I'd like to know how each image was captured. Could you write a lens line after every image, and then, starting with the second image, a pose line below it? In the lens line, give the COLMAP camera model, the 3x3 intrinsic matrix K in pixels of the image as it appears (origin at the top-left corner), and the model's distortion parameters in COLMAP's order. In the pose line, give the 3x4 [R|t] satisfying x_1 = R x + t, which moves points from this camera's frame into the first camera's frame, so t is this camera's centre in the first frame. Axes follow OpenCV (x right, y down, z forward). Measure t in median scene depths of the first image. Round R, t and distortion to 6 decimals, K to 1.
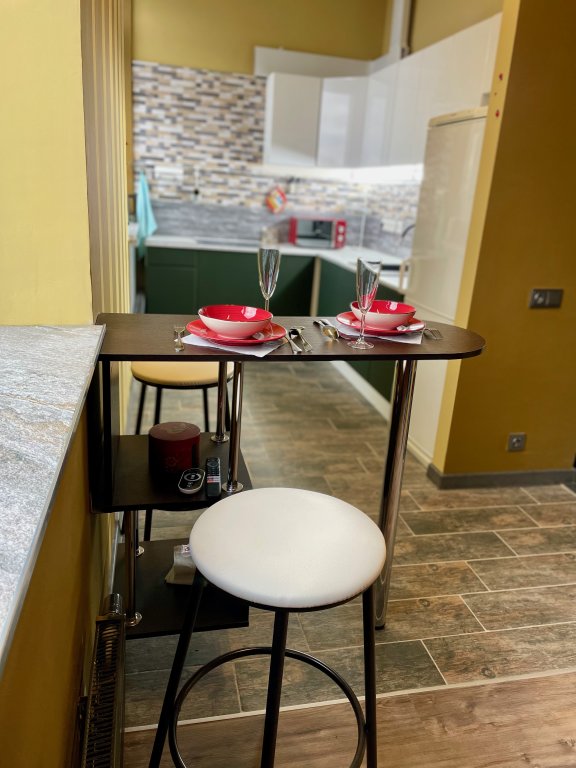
lens RADIAL K [[587.2, 0, 293.1], [0, 587.2, 380.6], [0, 0, 1]] dist [0.076929, -0.104249]
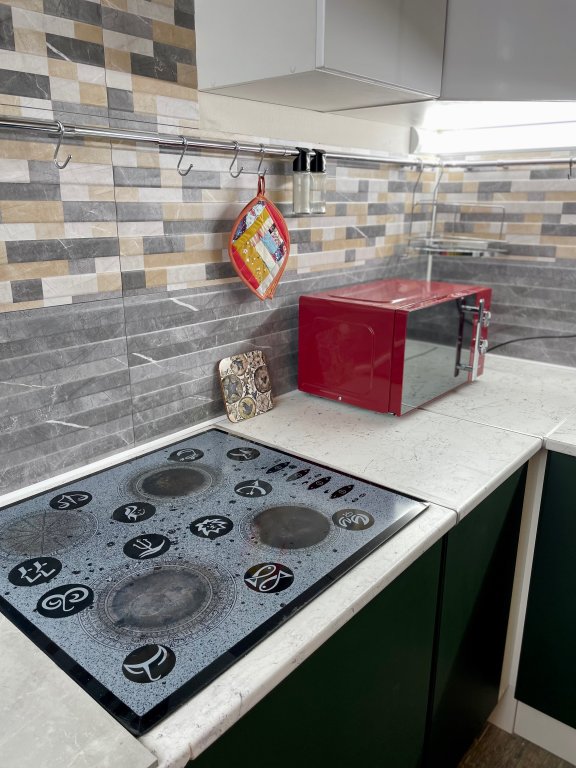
lens RADIAL K [[587.2, 0, 289.5], [0, 587.2, 379.0], [0, 0, 1]] dist [0.076929, -0.104249]
pose [[0.800348, -0.238597, 0.550012, -0.173322], [0.233259, 0.969040, 0.080947, -0.284549], [-0.552298, 0.063510, 0.831224, 0.842130]]
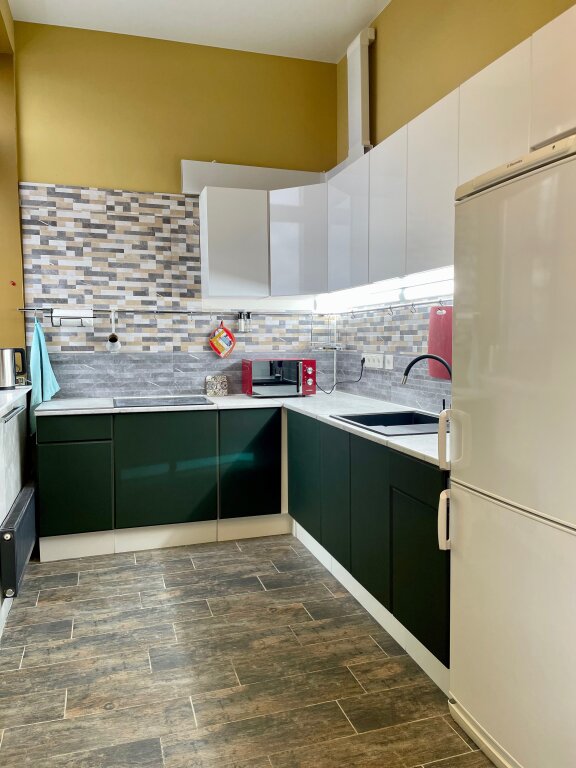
lens RADIAL K [[587.2, 0, 291.8], [0, 587.2, 381.6], [0, 0, 1]] dist [0.076929, -0.104249]
pose [[0.993814, -0.081063, 0.075906, -0.000384], [0.096479, 0.968722, -0.228627, -0.074448], [-0.054998, 0.234536, 0.970550, 0.279595]]
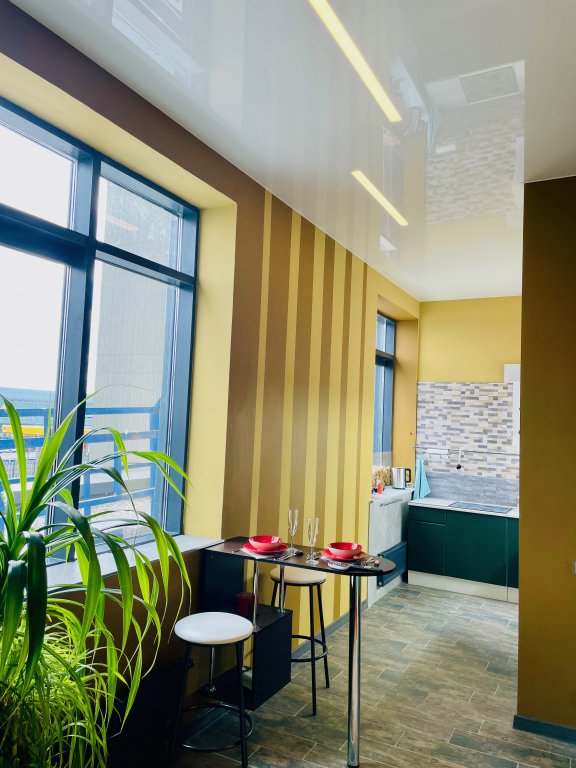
lens RADIAL K [[587.2, 0, 290.0], [0, 587.2, 379.5], [0, 0, 1]] dist [0.076929, -0.104249]
pose [[0.762588, -0.079003, -0.642042, 0.410689], [-0.188367, 0.922384, -0.337233, 0.014760], [0.618851, 0.378110, 0.688517, -0.205480]]
